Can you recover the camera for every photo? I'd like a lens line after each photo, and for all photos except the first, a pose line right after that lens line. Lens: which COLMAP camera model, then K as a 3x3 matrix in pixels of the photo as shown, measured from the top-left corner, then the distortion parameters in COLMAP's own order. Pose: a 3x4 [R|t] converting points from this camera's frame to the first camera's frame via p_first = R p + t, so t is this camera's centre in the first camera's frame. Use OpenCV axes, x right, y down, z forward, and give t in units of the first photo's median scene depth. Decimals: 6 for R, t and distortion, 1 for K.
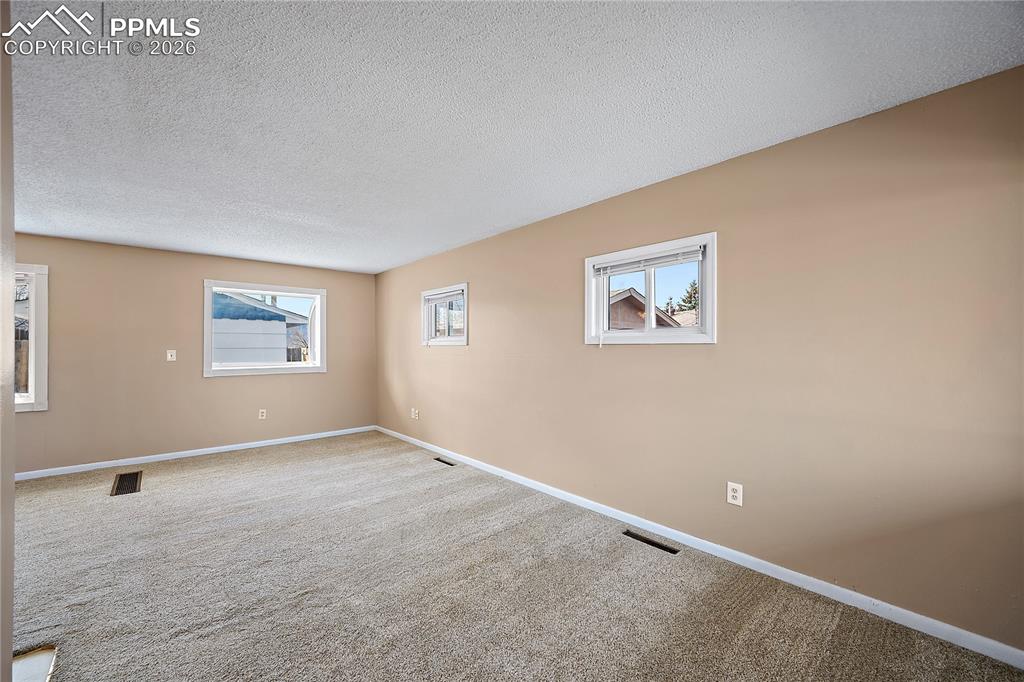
lens RADIAL K [[408.2, 0, 511.9], [0, 408.2, 341.7], [0, 0, 1]] dist [-0.000374, 0.000057]
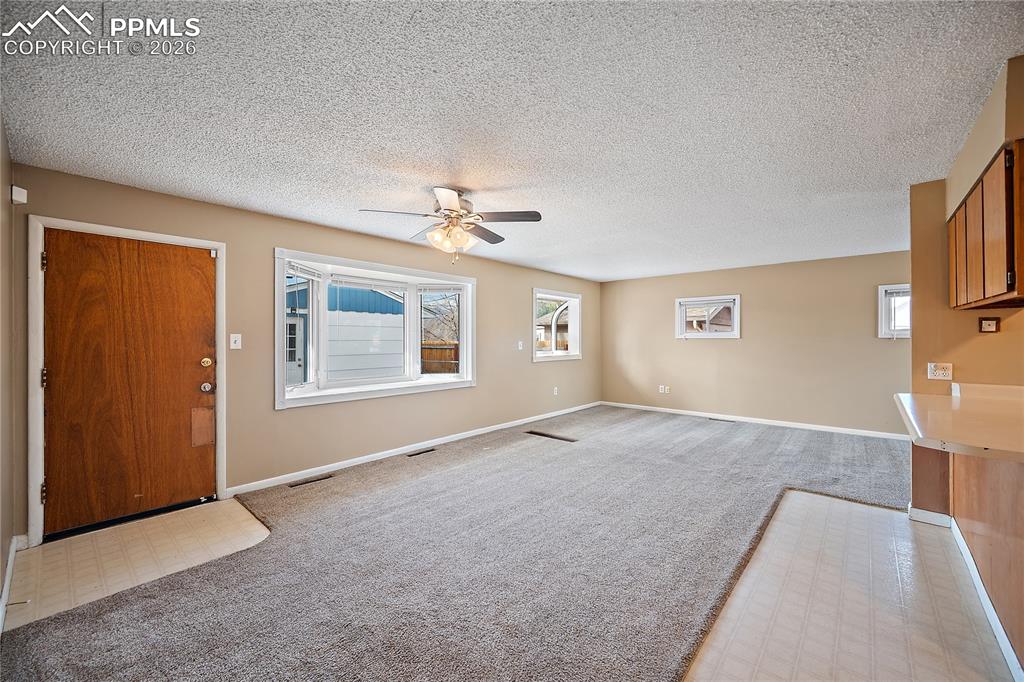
lens RADIAL K [[408.2, 0, 513.0], [0, 408.2, 337.8], [0, 0, 1]] dist [-0.000374, 0.000057]
pose [[0.993457, 0.005092, 0.114090, -0.882251], [-0.006287, 0.999929, 0.010110, -0.003657], [-0.114030, -0.010761, 0.993419, -0.265141]]
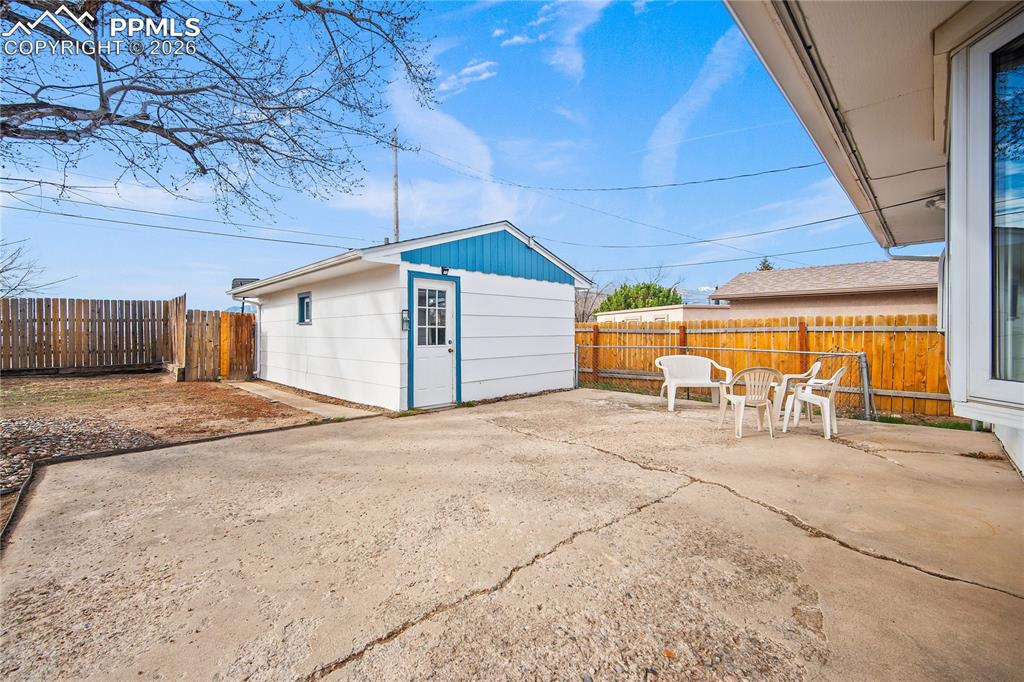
lens RADIAL K [[408.2, 0, 512.8], [0, 408.2, 333.1], [0, 0, 1]] dist [-0.000374, 0.000057]
pose [[0.997313, -0.000615, 0.073250, -1.512853], [-0.001202, 0.999693, 0.024765, 0.057233], [-0.073242, -0.024787, 0.997006, 0.361721]]
